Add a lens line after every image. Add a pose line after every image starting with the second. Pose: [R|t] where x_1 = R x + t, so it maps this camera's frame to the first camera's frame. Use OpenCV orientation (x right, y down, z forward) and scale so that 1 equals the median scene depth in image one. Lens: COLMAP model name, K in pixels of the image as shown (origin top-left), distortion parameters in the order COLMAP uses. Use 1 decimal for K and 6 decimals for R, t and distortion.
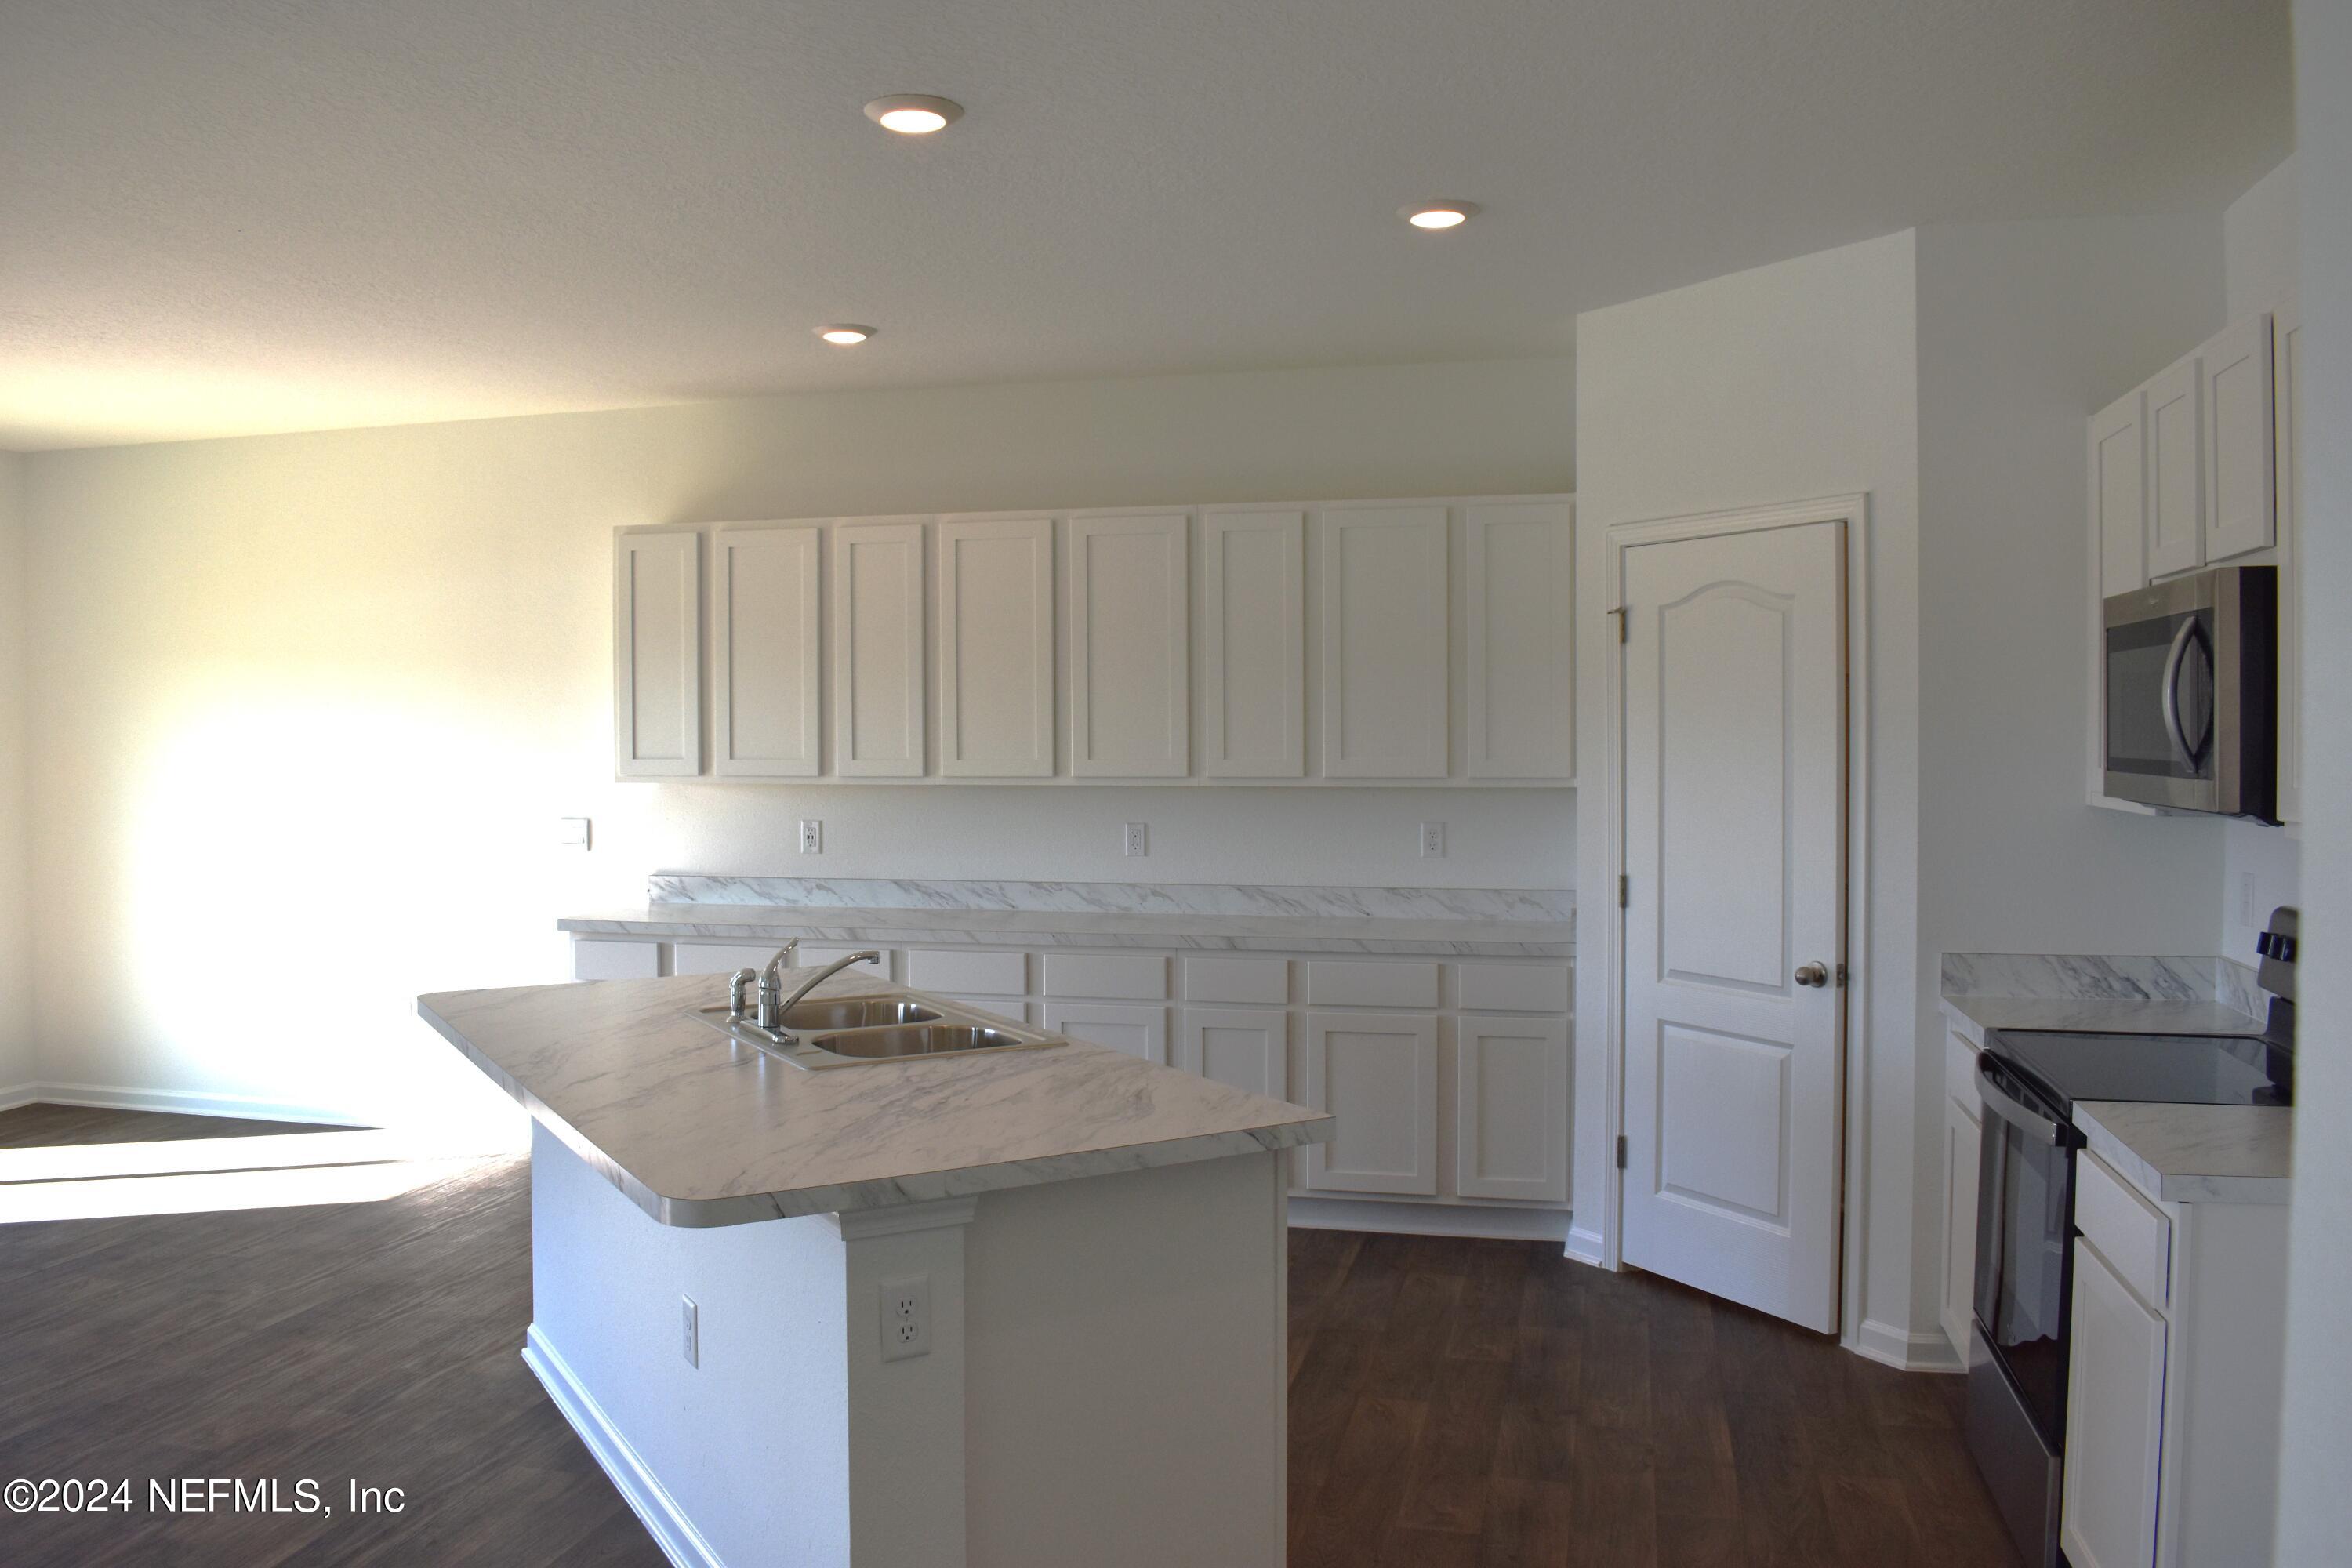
lens RADIAL K [[1843.7, 0, 1176.0], [0, 1843.7, 784.0], [0, 0, 1]] dist [-0.093574, 0.009157]
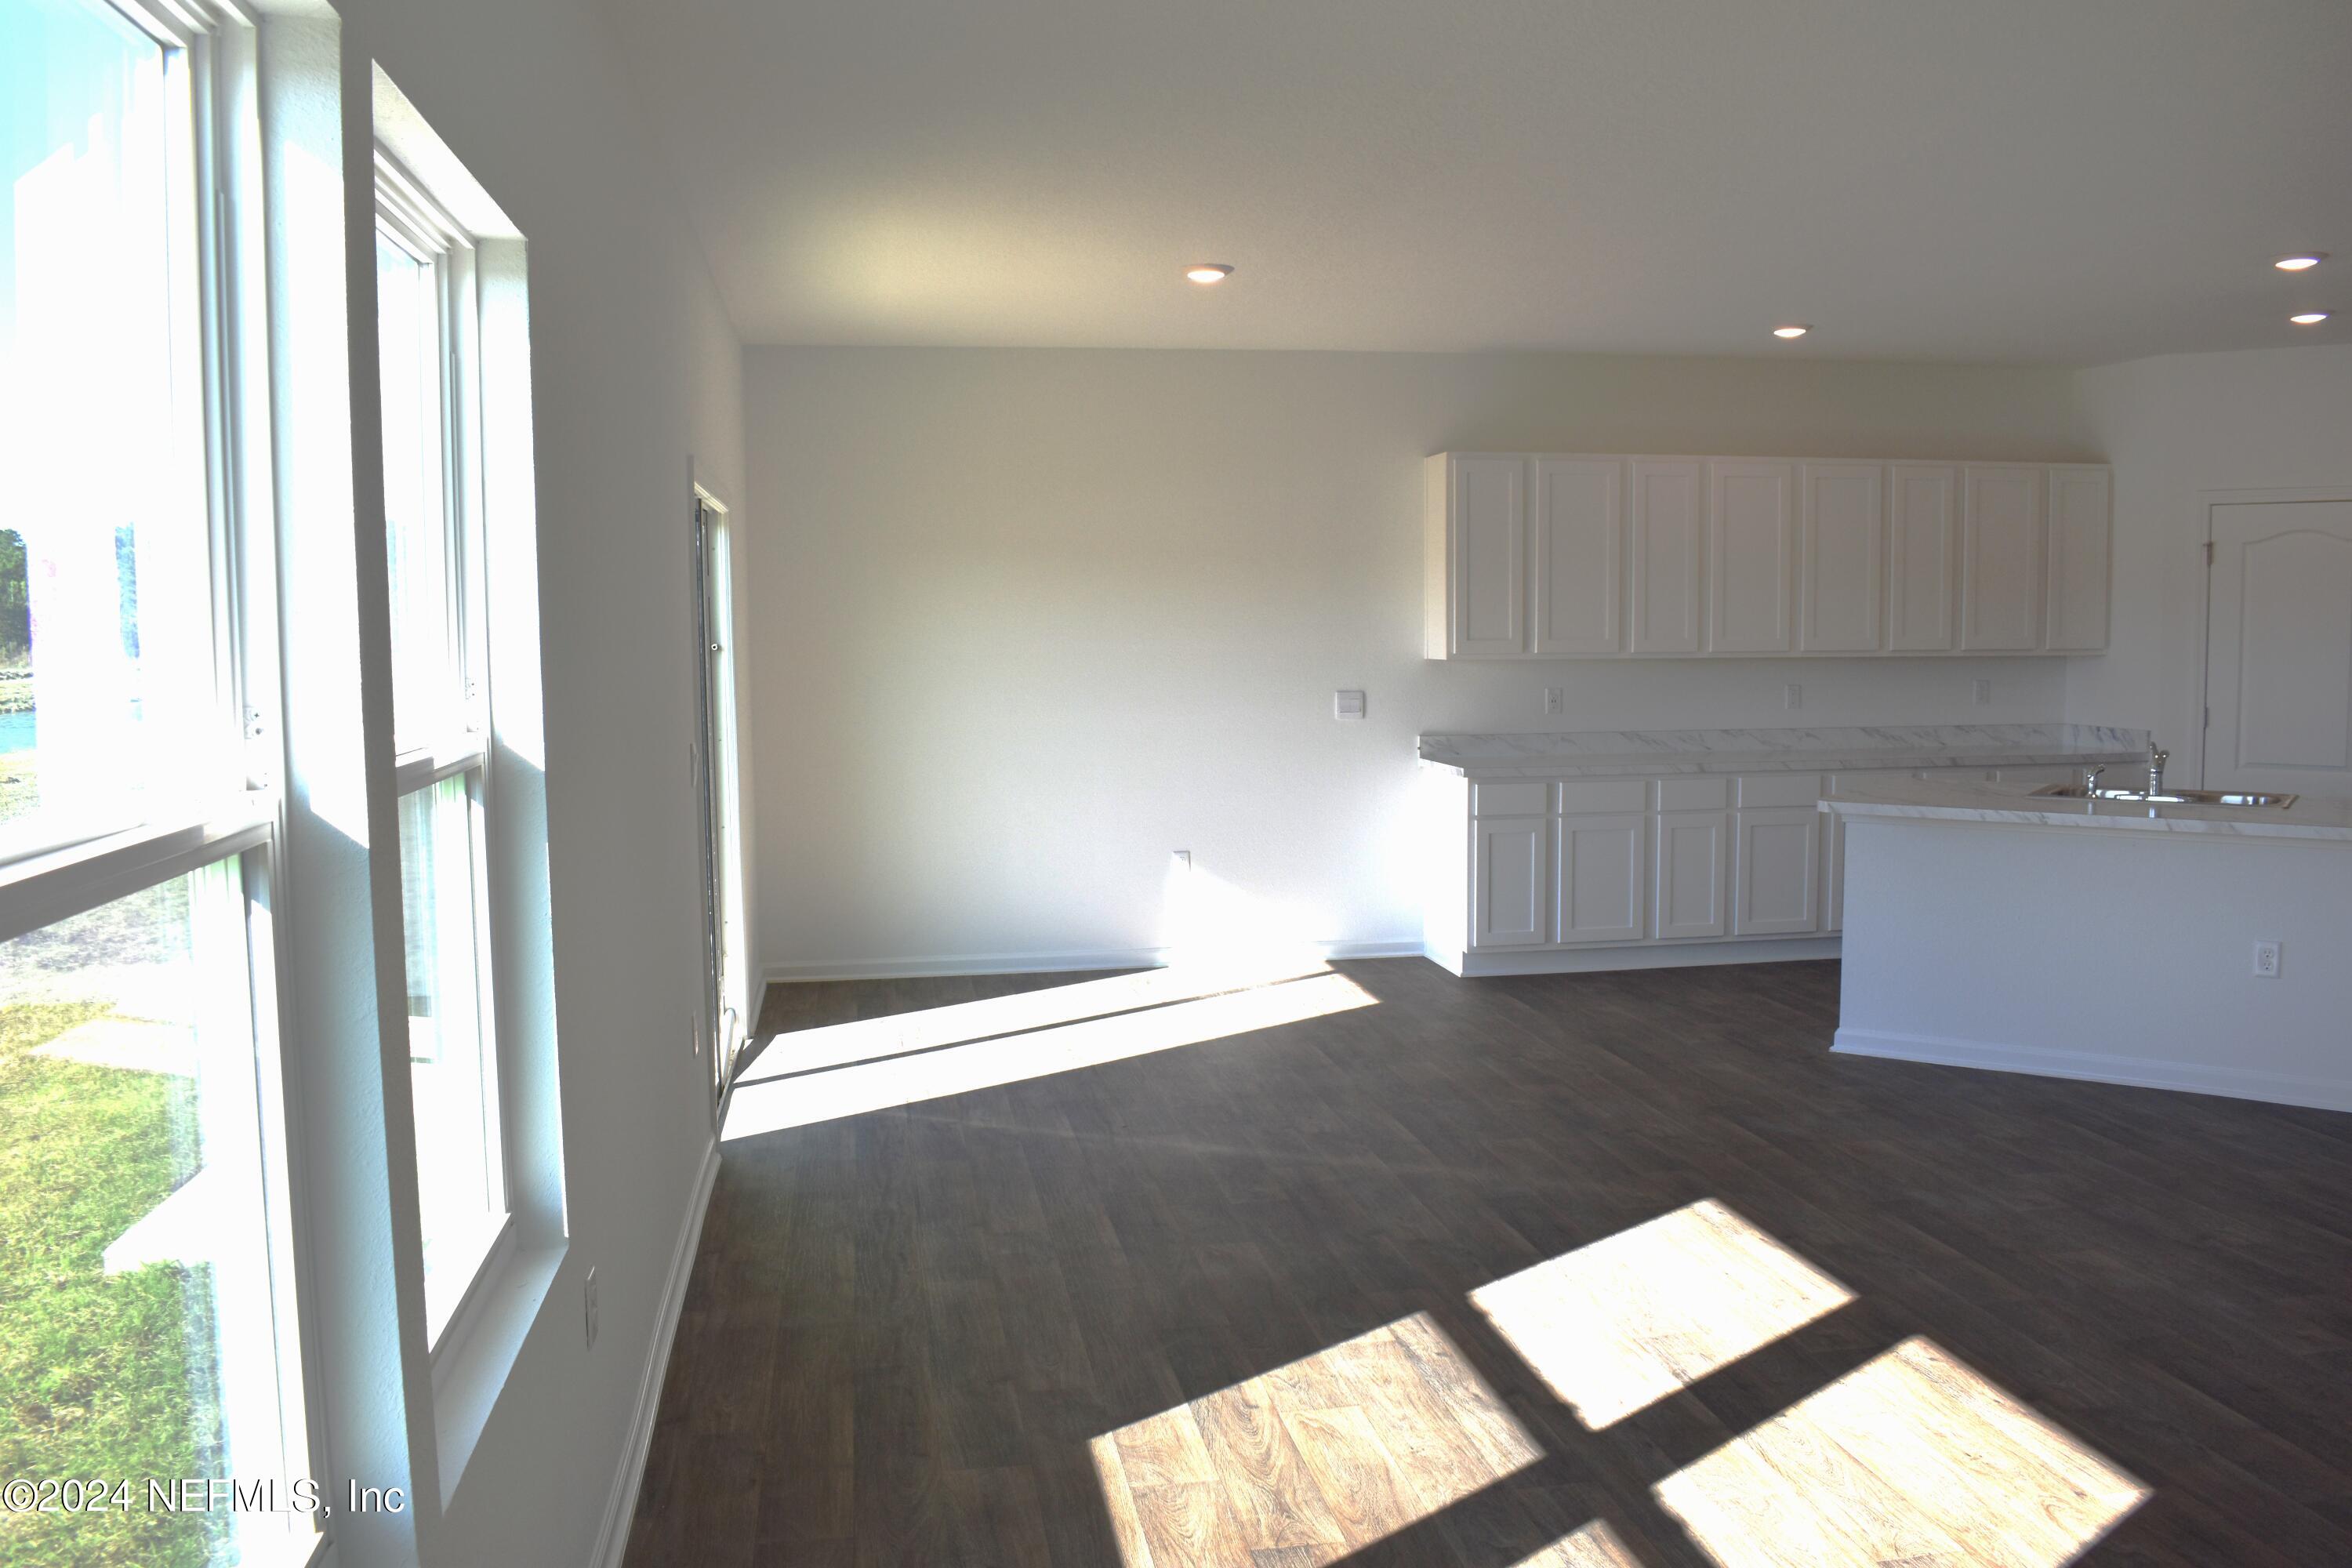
lens RADIAL K [[1843.7, 0, 1176.0], [0, 1843.7, 784.0], [0, 0, 1]] dist [-0.093574, 0.009157]
pose [[0.915381, -0.038077, 0.400785, -1.101509], [0.016193, 0.998194, 0.057848, 0.009720], [-0.402264, -0.046463, 0.914344, -0.076822]]
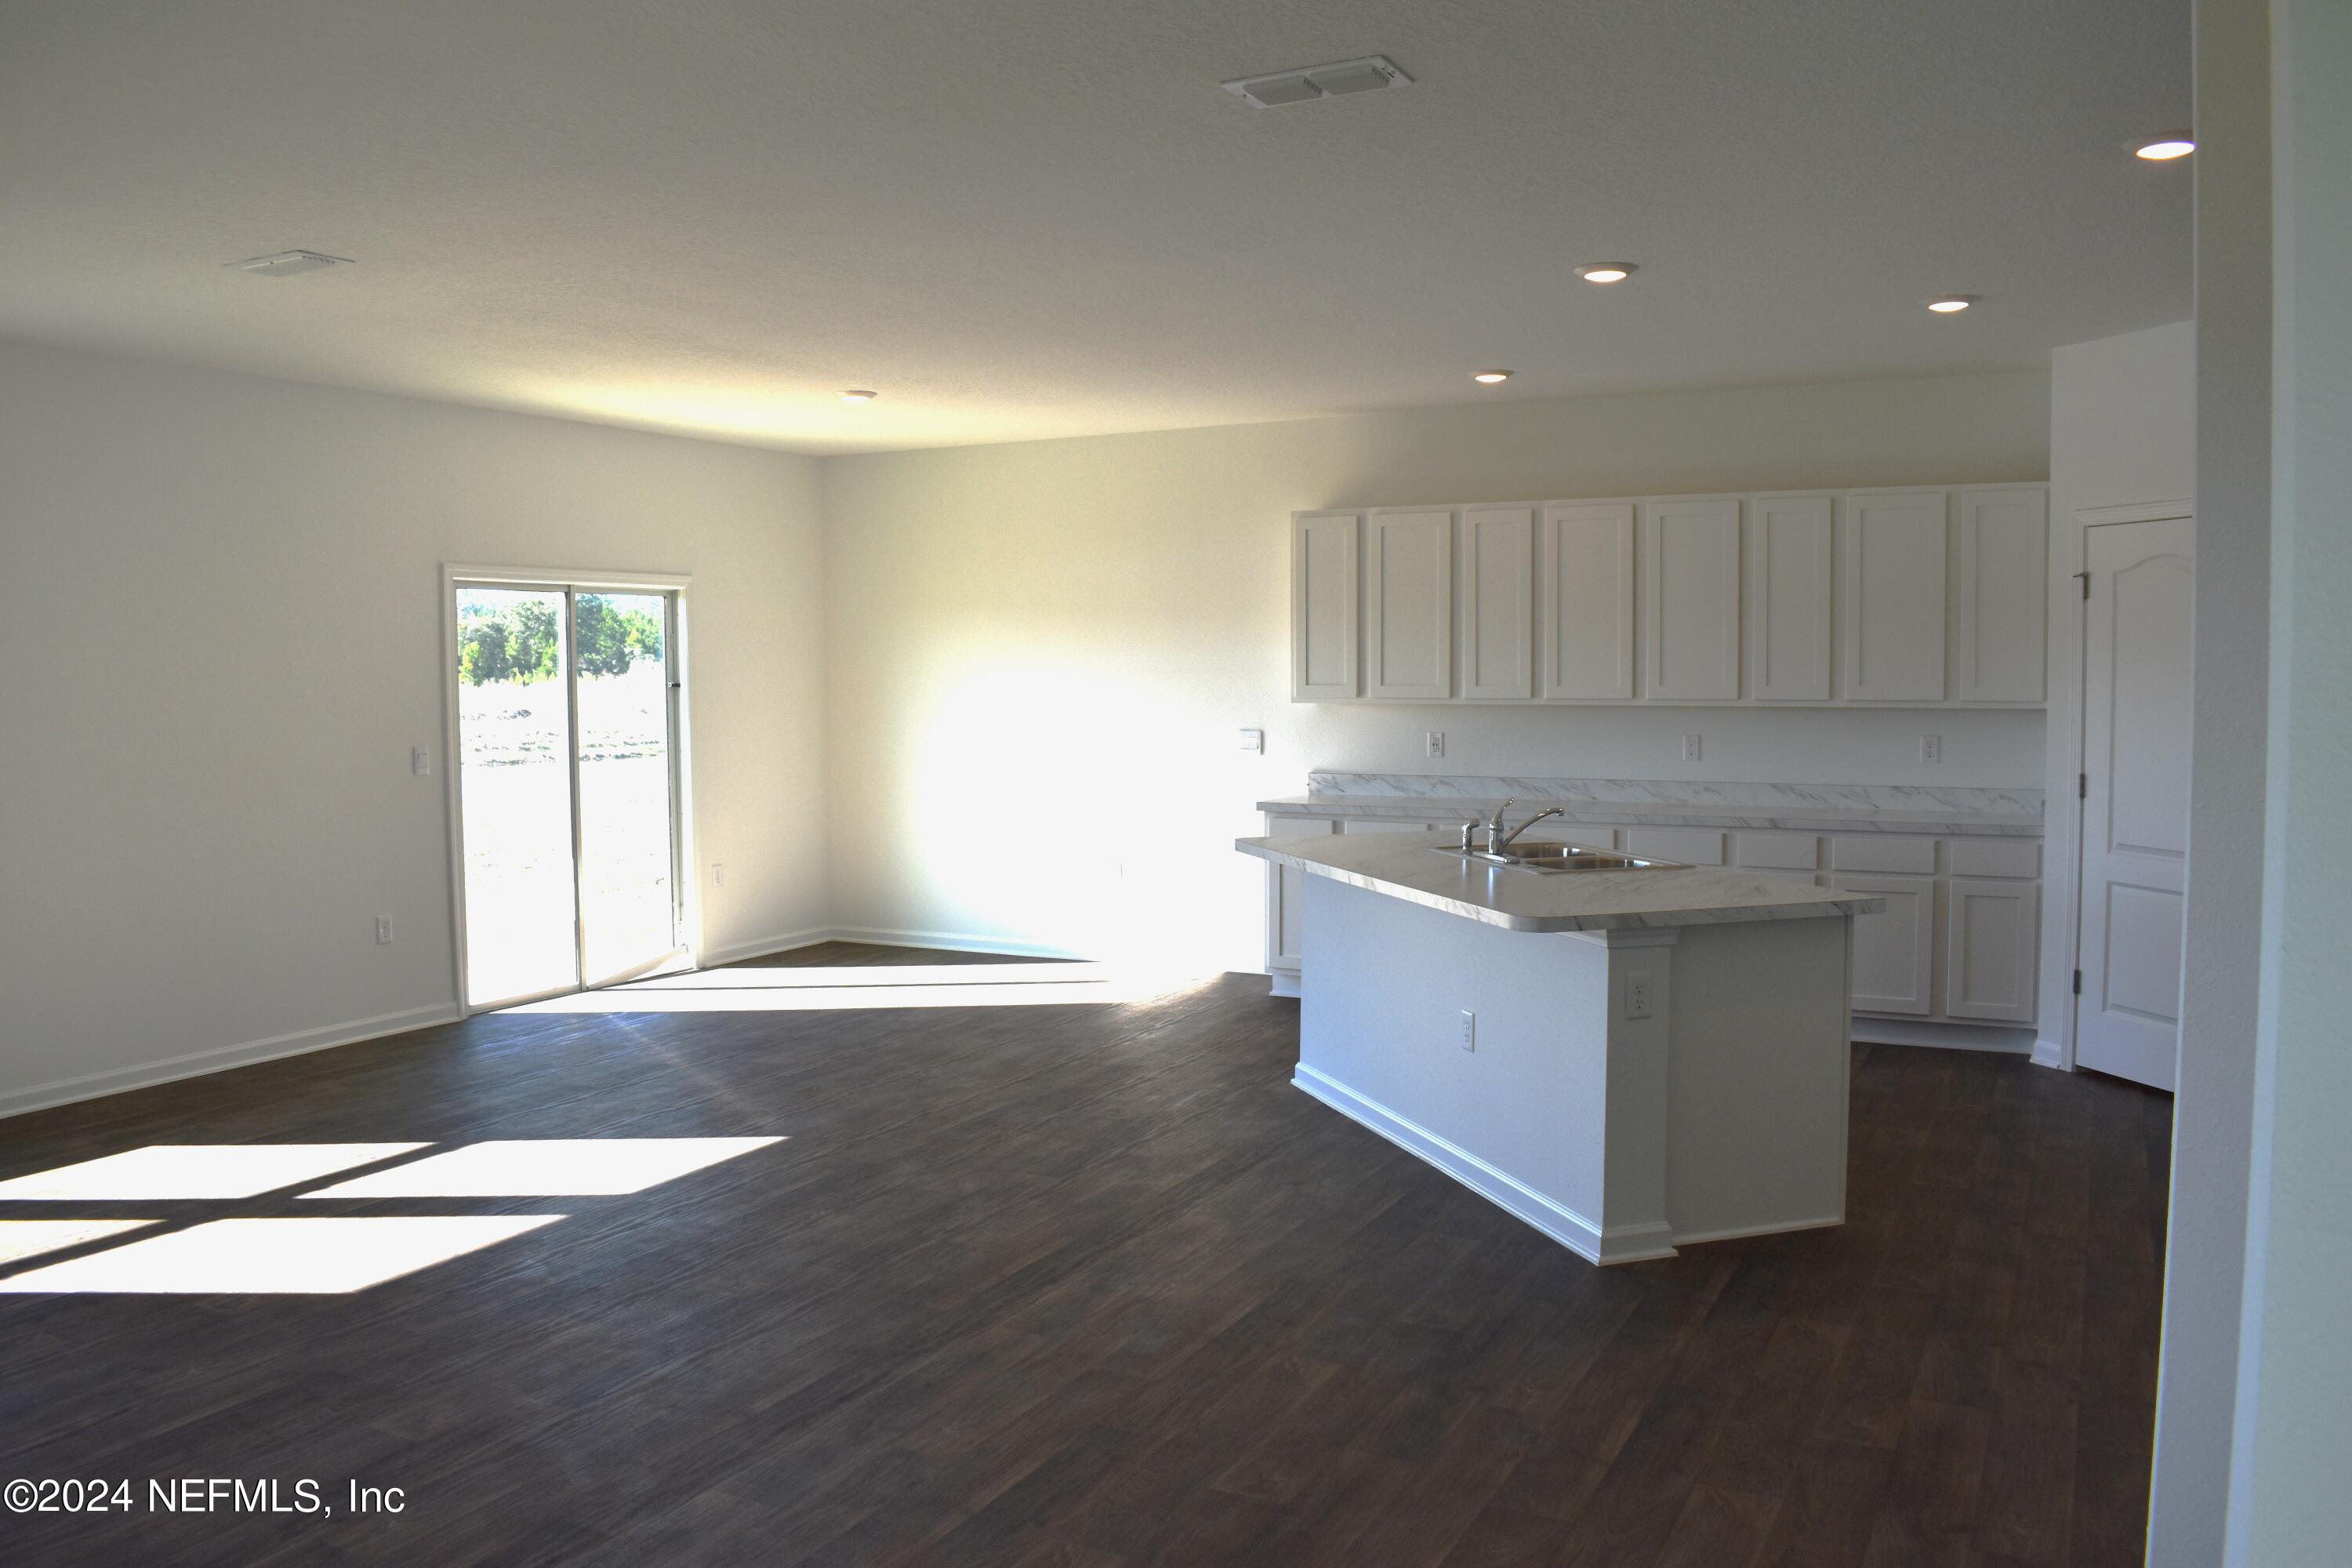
lens RADIAL K [[1843.7, 0, 1176.0], [0, 1843.7, 784.0], [0, 0, 1]] dist [-0.093574, 0.009157]
pose [[0.971490, 0.012783, -0.236735, -0.076623], [-0.004239, 0.999322, 0.036566, 0.010957], [0.237042, -0.034520, 0.970886, -0.381372]]
